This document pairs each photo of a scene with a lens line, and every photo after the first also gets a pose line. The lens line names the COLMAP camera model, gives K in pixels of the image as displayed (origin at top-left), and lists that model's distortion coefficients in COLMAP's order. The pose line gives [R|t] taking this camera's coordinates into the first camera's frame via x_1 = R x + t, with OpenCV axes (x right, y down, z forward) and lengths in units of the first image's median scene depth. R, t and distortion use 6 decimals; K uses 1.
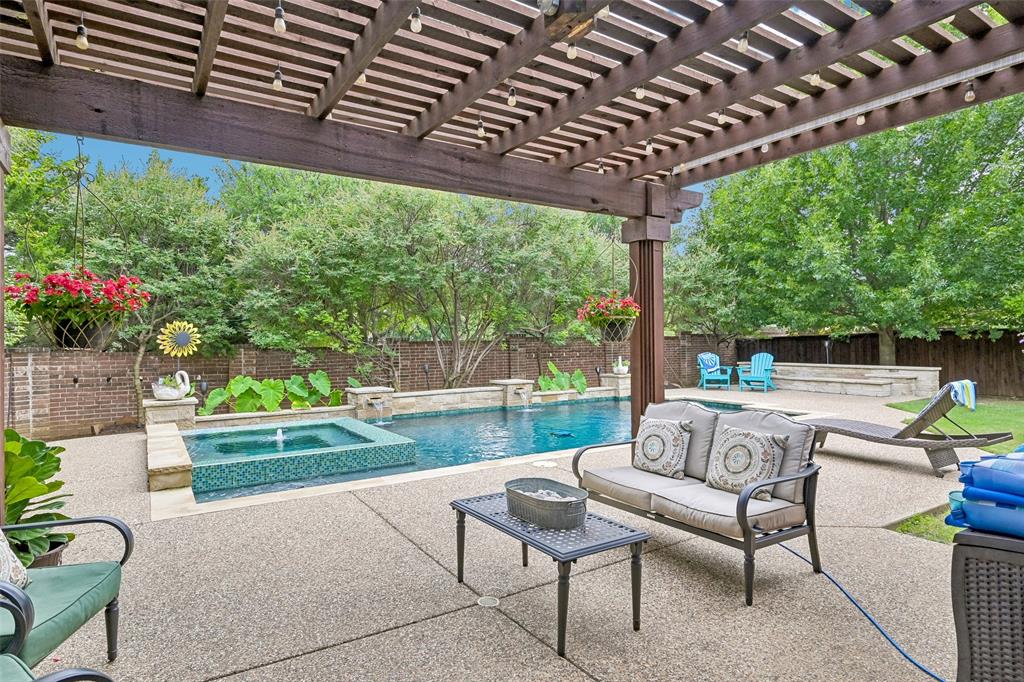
lens RADIAL K [[567.2, 0, 511.2], [0, 567.2, 339.4], [0, 0, 1]] dist [0.000829, 0.000194]
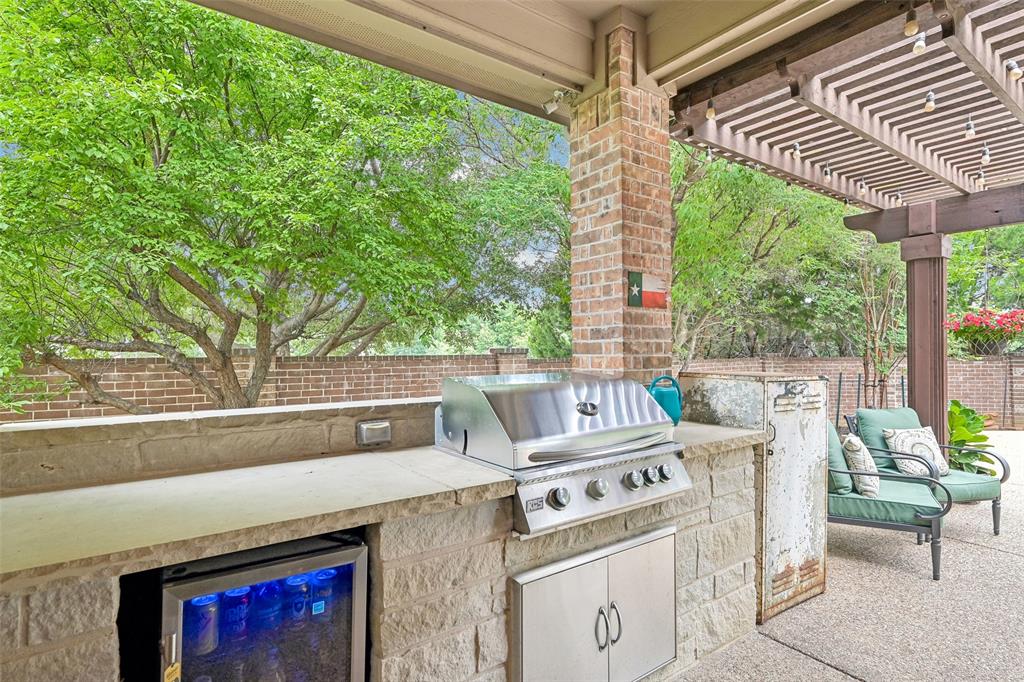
lens RADIAL K [[503.5, 0, 511.1], [0, 503.5, 342.3], [0, 0, 1]] dist [0.002074, -0.000796]
pose [[0.037549, -0.007417, -0.999267, 0.719664], [0.005684, 0.999958, -0.007209, -0.020639], [0.999279, -0.005409, 0.037590, -0.500439]]
